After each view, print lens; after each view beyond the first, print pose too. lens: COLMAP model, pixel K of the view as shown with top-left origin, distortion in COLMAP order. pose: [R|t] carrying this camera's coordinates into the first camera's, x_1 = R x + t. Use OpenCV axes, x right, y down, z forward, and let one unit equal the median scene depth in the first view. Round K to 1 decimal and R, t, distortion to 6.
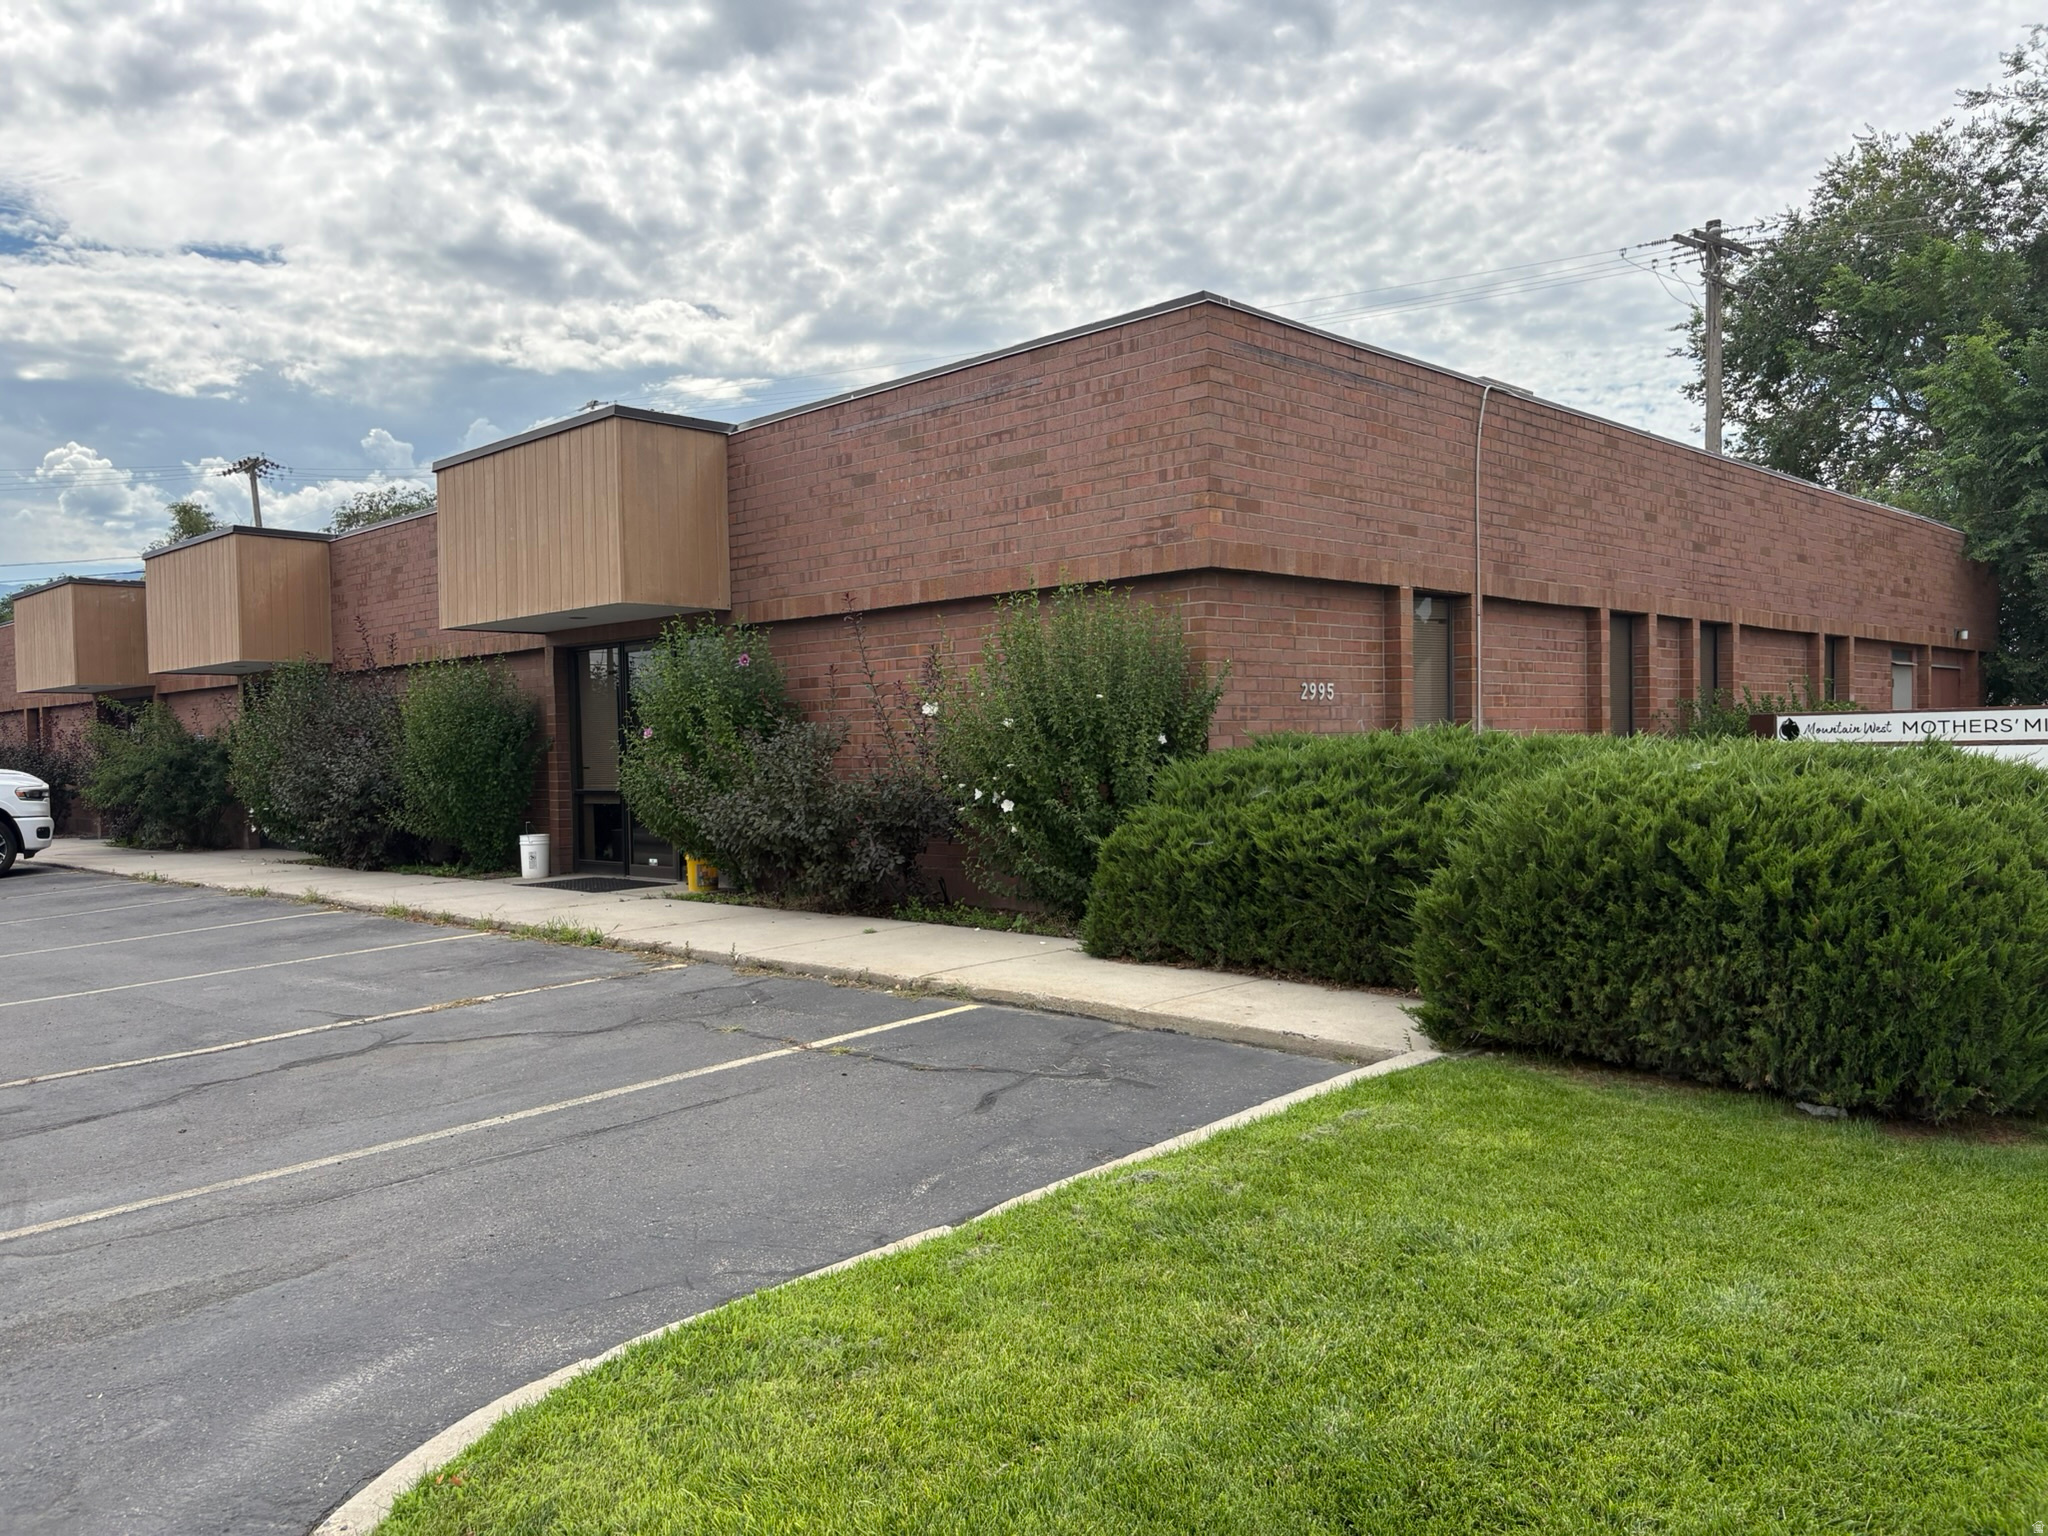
lens RADIAL K [[1536.8, 0, 1023.1], [0, 1536.8, 778.7], [0, 0, 1]] dist [0.032107, -0.038569]
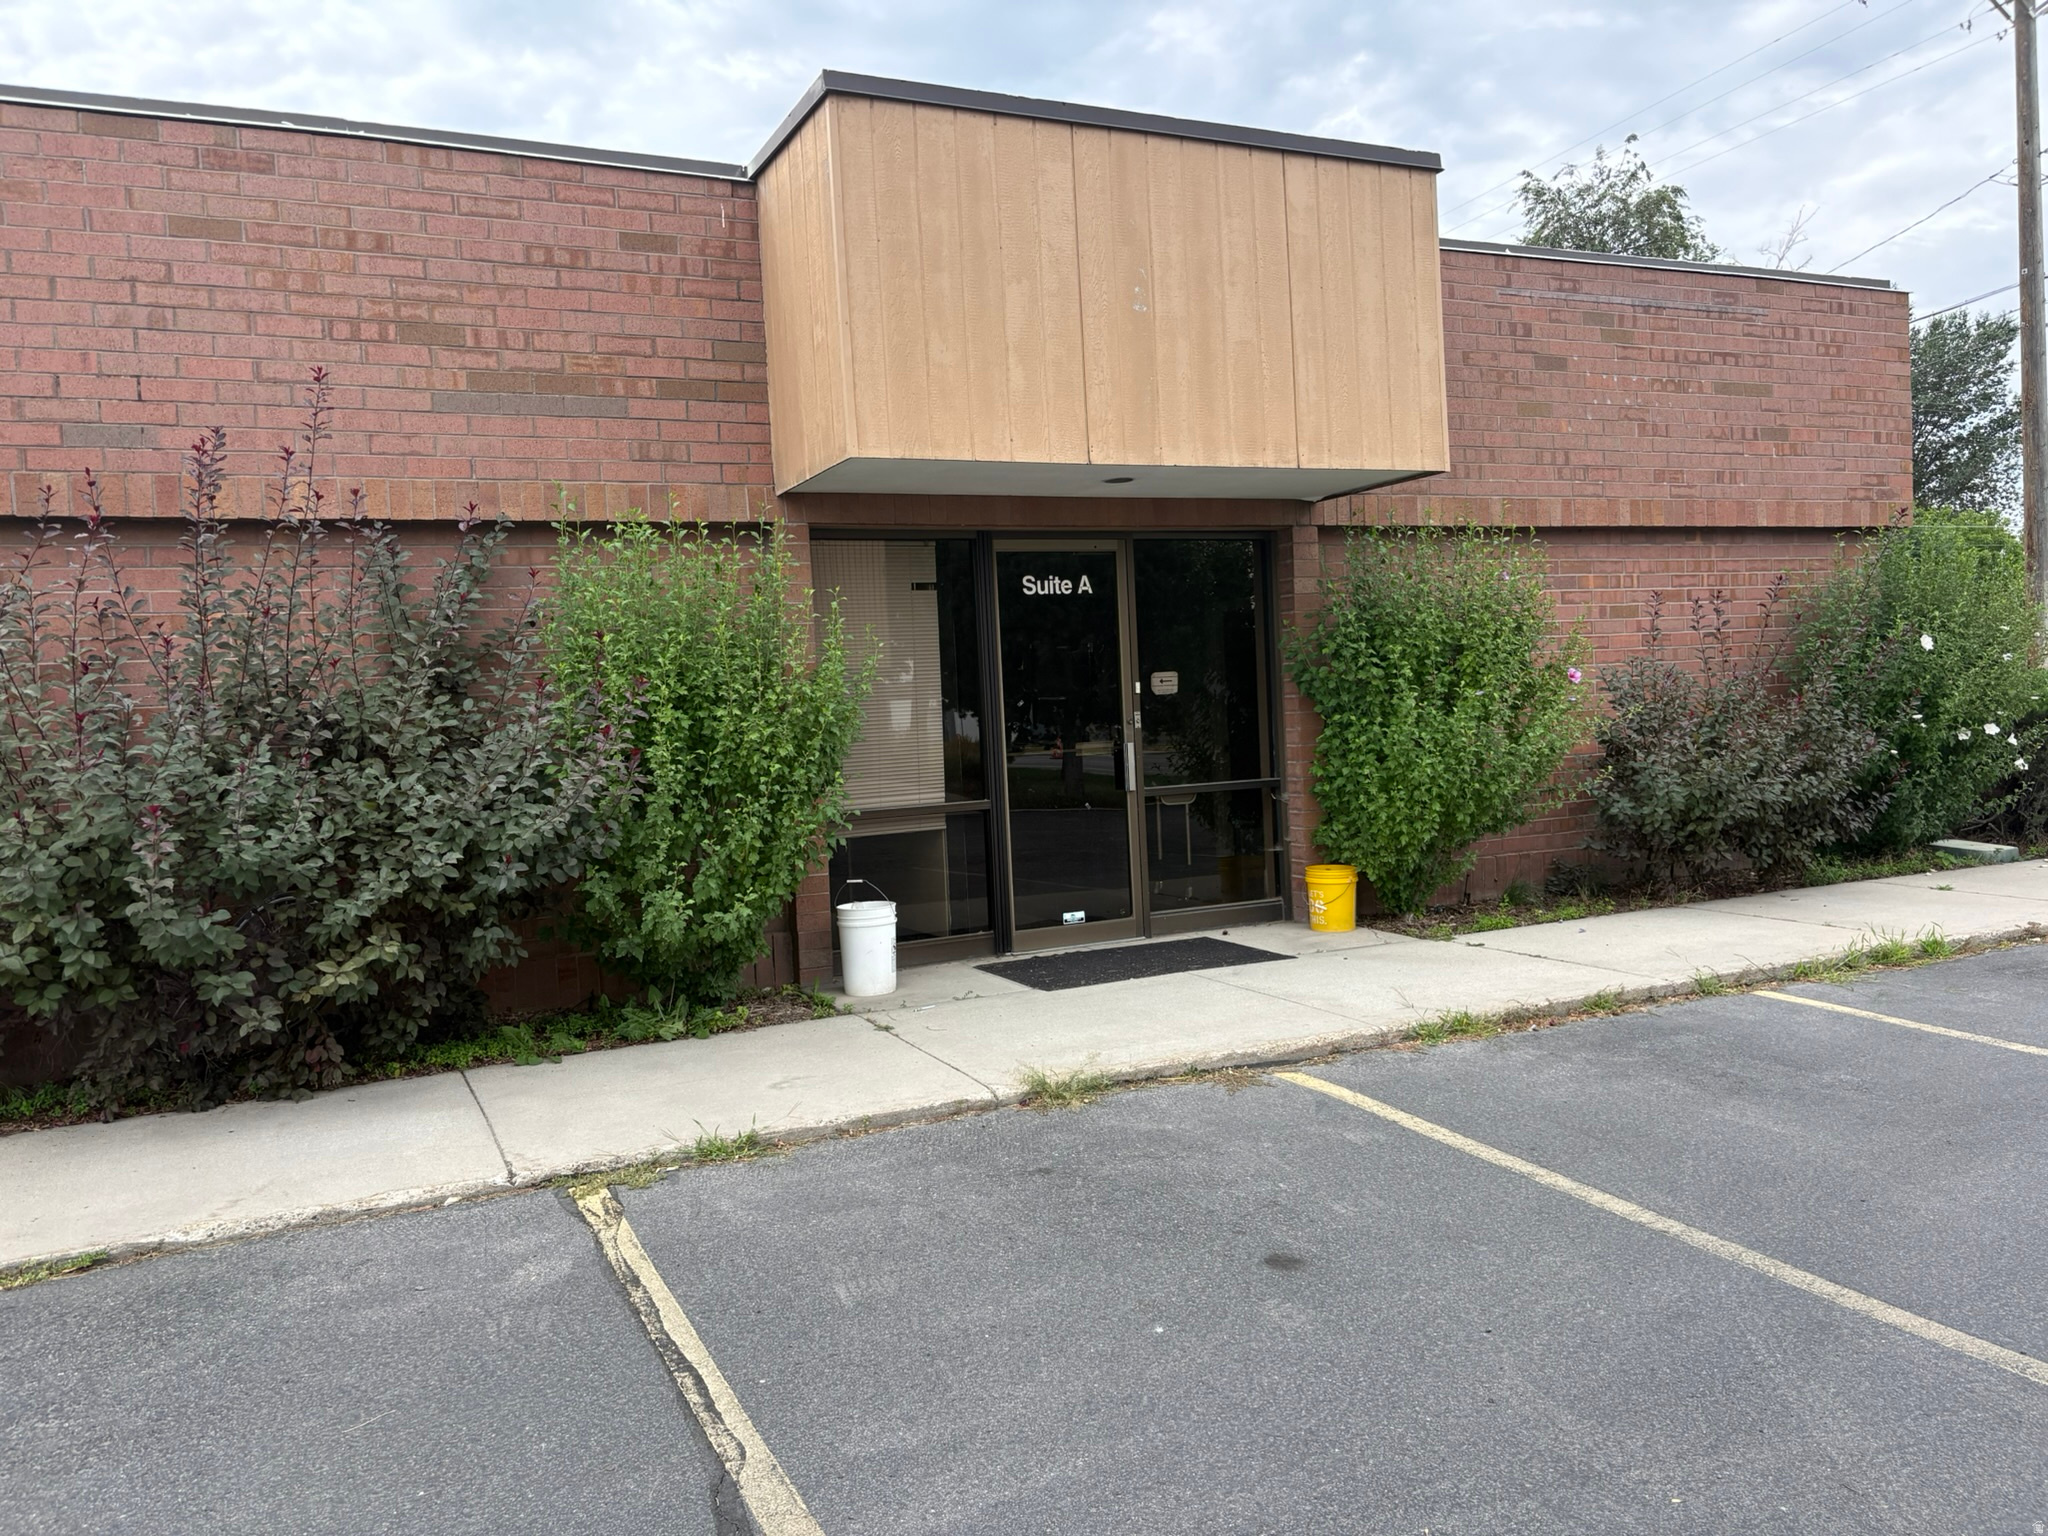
lens RADIAL K [[1536.8, 0, 1030.4], [0, 1536.8, 758.0], [0, 0, 1]] dist [0.032107, -0.038569]
pose [[0.352278, -0.030343, 0.935404, -1.038446], [0.060143, 0.998142, 0.009728, -0.016197], [-0.933961, 0.052831, 0.353448, 1.072747]]
